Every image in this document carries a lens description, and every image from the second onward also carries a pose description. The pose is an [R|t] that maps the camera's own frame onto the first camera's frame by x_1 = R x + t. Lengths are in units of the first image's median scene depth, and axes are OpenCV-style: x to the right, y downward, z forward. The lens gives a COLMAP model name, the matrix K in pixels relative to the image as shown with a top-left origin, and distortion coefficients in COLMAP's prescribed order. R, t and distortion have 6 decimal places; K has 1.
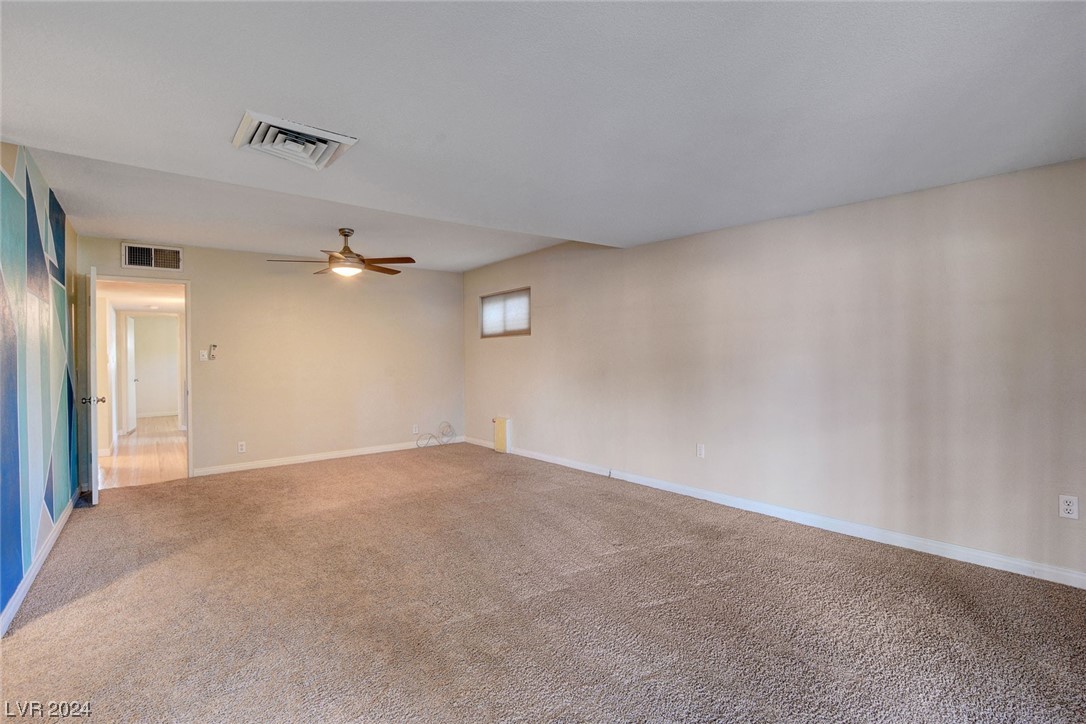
lens RADIAL K [[504.4, 0, 549.7], [0, 504.4, 356.1], [0, 0, 1]] dist [-0.034273, 0.005646]
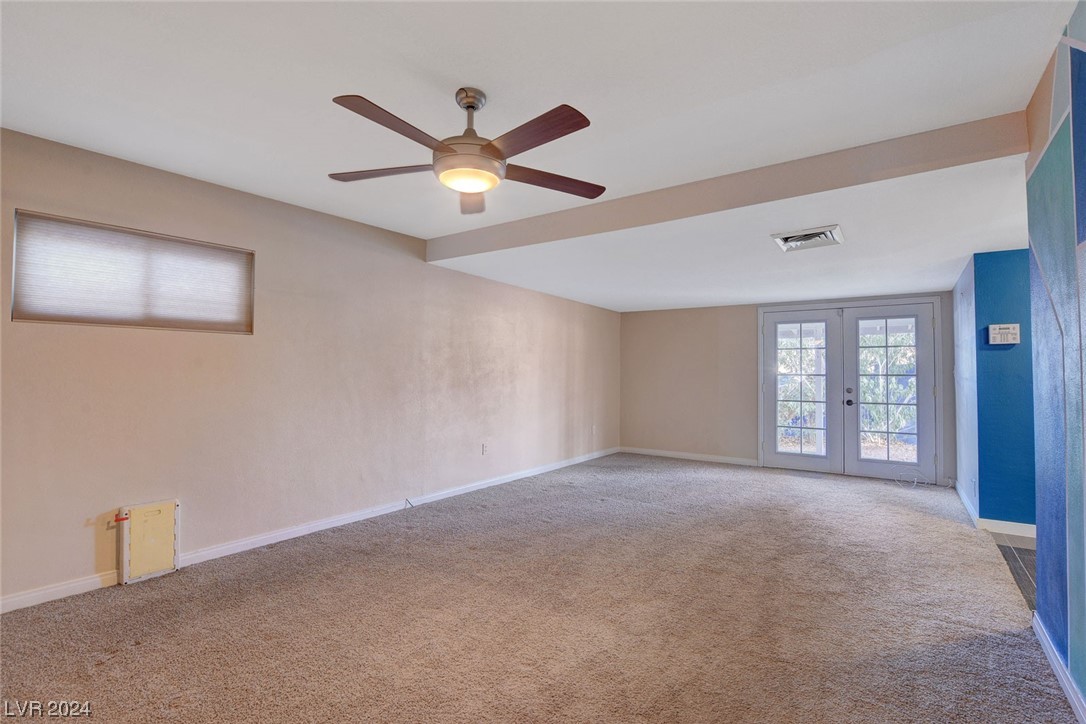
lens RADIAL K [[504.4, 0, 549.7], [0, 504.4, 356.1], [0, 0, 1]] dist [-0.034273, 0.005646]
pose [[-0.249079, 0.040426, 0.967639, -0.676680], [-0.005100, 0.999060, -0.043052, 0.006537], [-0.968470, -0.015658, -0.248639, 0.806519]]
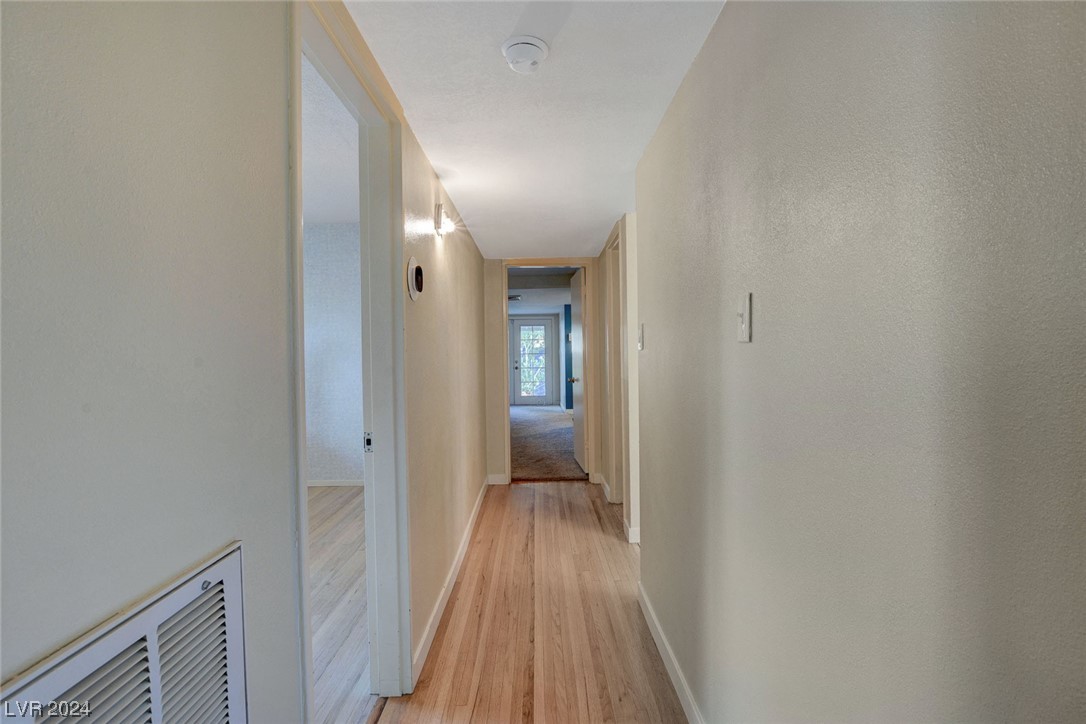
lens RADIAL K [[504.4, 0, 549.7], [0, 504.4, 356.1], [0, 0, 1]] dist [-0.034273, 0.005646]
pose [[-0.783008, 0.020588, 0.621671, -1.109418], [0.023814, 0.999712, -0.003113, 0.014438], [-0.621556, 0.012367, -0.783272, 1.344846]]
